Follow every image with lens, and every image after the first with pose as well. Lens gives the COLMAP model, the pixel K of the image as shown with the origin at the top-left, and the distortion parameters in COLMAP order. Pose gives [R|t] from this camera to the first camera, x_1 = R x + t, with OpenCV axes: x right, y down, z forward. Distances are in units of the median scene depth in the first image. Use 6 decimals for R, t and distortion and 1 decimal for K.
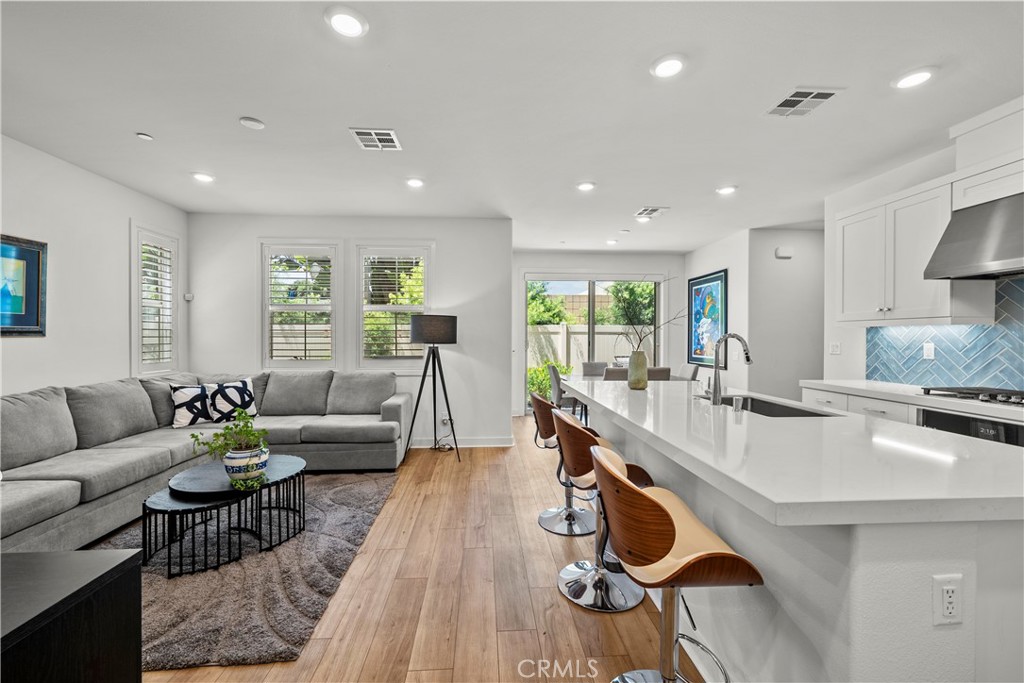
lens RADIAL K [[416.7, 0, 508.1], [0, 416.7, 339.7], [0, 0, 1]] dist [0.000191, -0.000074]
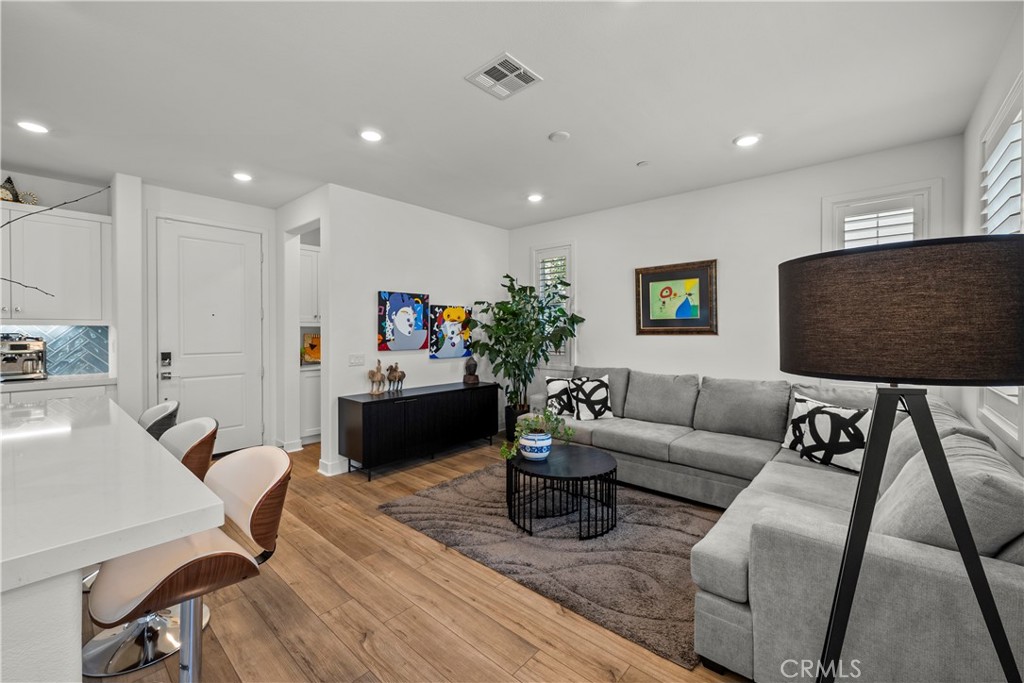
lens RADIAL K [[416.3, 0, 508.9], [0, 416.3, 334.3], [0, 0, 1]] dist [-0.000527, -0.000327]
pose [[-0.710733, 0.005295, -0.703442, 0.143710], [-0.005265, 0.999904, 0.012847, -0.016004], [0.703442, 0.012834, -0.710637, 1.037991]]
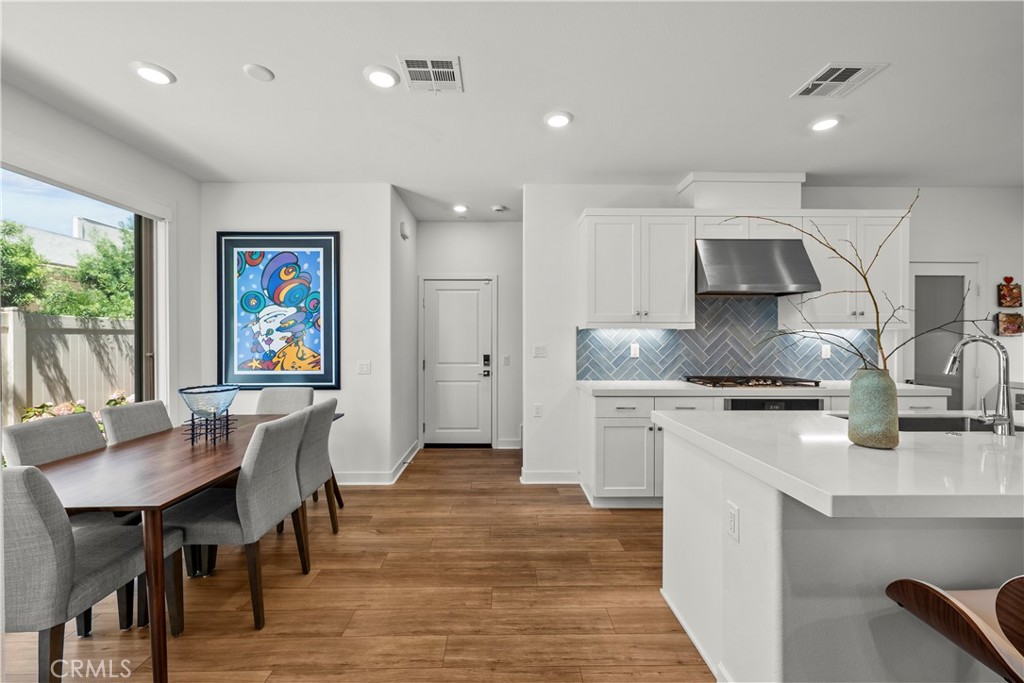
lens RADIAL K [[412.4, 0, 509.6], [0, 412.4, 340.5], [0, 0, 1]] dist [-0.000952, -0.000078]
pose [[0.046060, -0.006357, 0.998918, -0.129408], [0.005634, 0.999965, 0.006104, -0.007458], [-0.998923, 0.005347, 0.046094, 0.936589]]
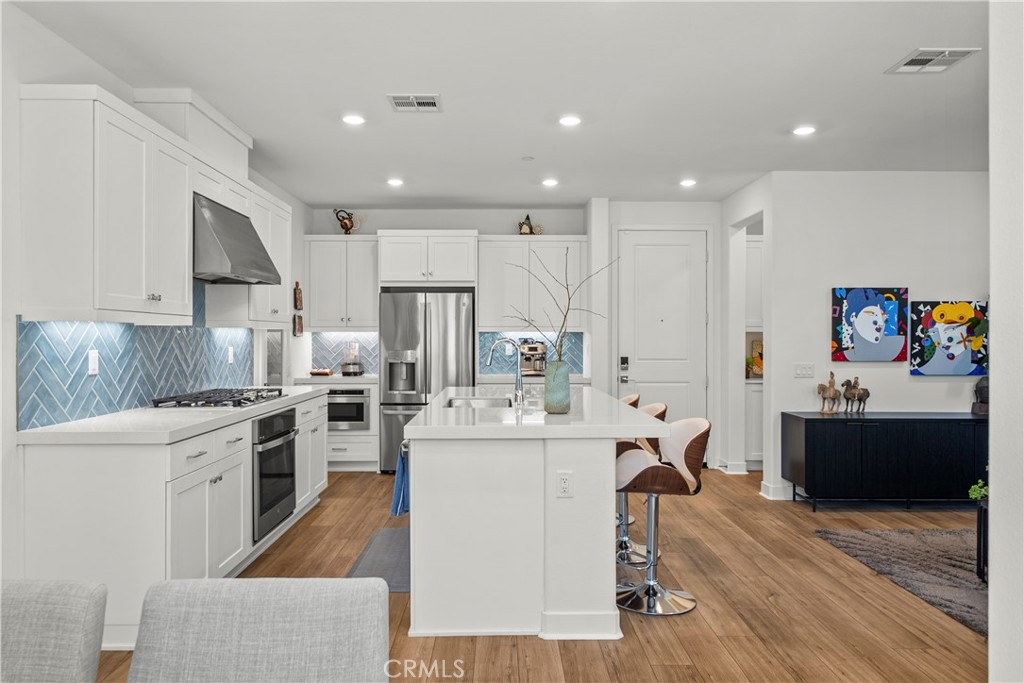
lens RADIAL K [[693.5, 0, 509.3], [0, 693.5, 334.9], [0, 0, 1]] dist [0.005336, 0.001458]
pose [[-0.998795, -0.003212, 0.048972, 0.223312], [-0.003123, 0.999993, 0.001899, -0.013997], [-0.048978, 0.001744, -0.998798, 1.472627]]
